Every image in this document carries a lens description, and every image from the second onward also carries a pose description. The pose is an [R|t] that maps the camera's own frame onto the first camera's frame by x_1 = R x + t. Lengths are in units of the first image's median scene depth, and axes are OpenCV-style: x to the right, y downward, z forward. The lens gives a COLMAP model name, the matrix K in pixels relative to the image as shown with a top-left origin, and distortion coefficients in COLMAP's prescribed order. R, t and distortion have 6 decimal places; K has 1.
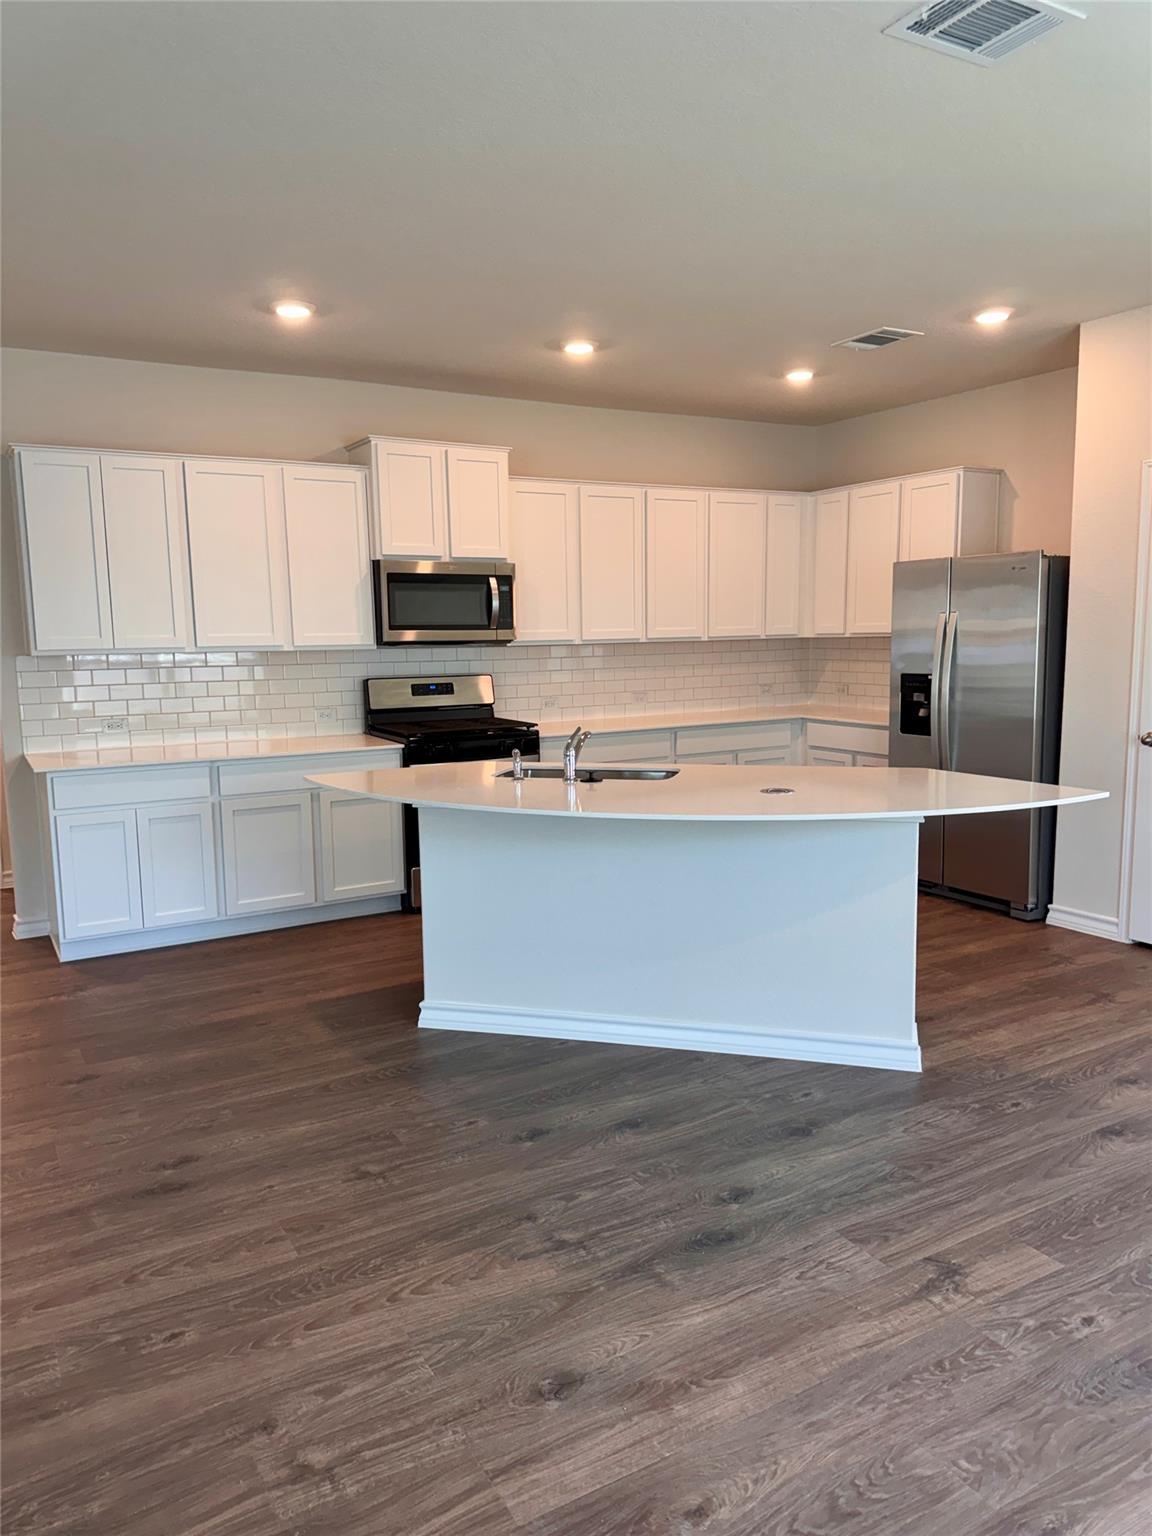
lens RADIAL K [[1080.9, 0, 582.4], [0, 1080.9, 770.0], [0, 0, 1]] dist [0.050060, -0.056811]
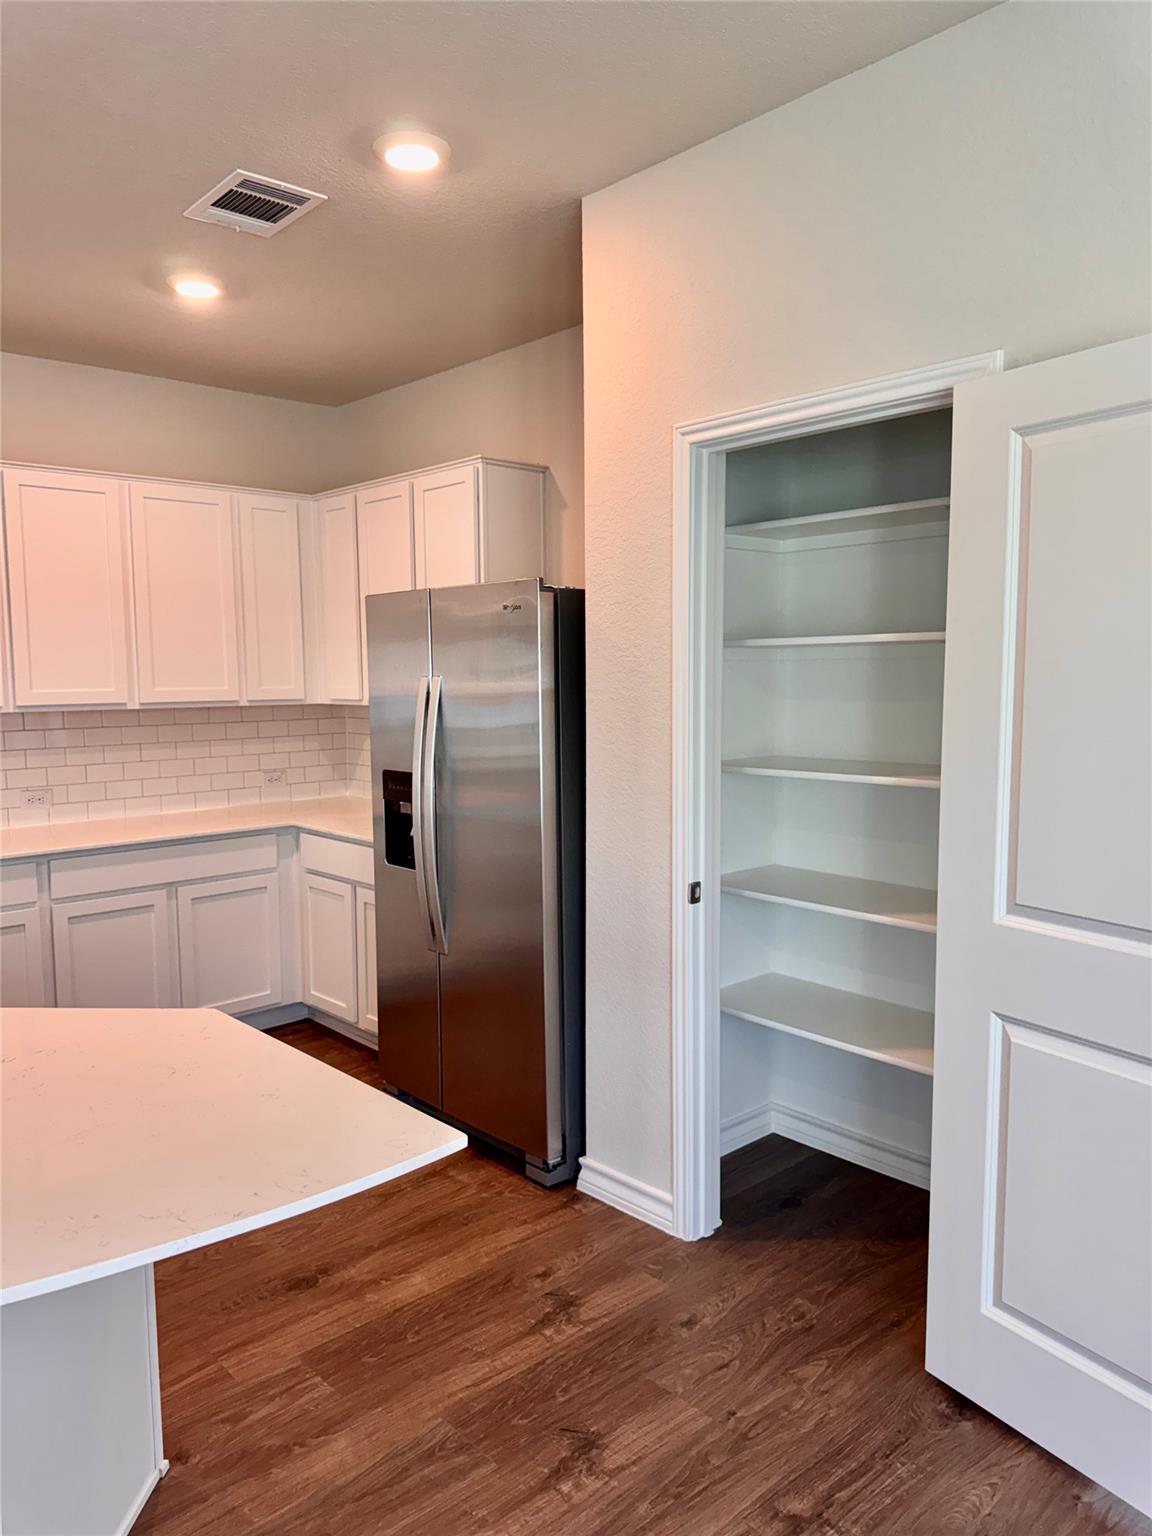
lens RADIAL K [[1080.9, 0, 562.3], [0, 1080.9, 772.1], [0, 0, 1]] dist [0.050060, -0.056811]
pose [[0.978659, -0.007755, 0.205346, 0.264761], [0.015890, 0.999152, -0.037996, -0.061748], [-0.204878, 0.040448, 0.977952, 0.358225]]
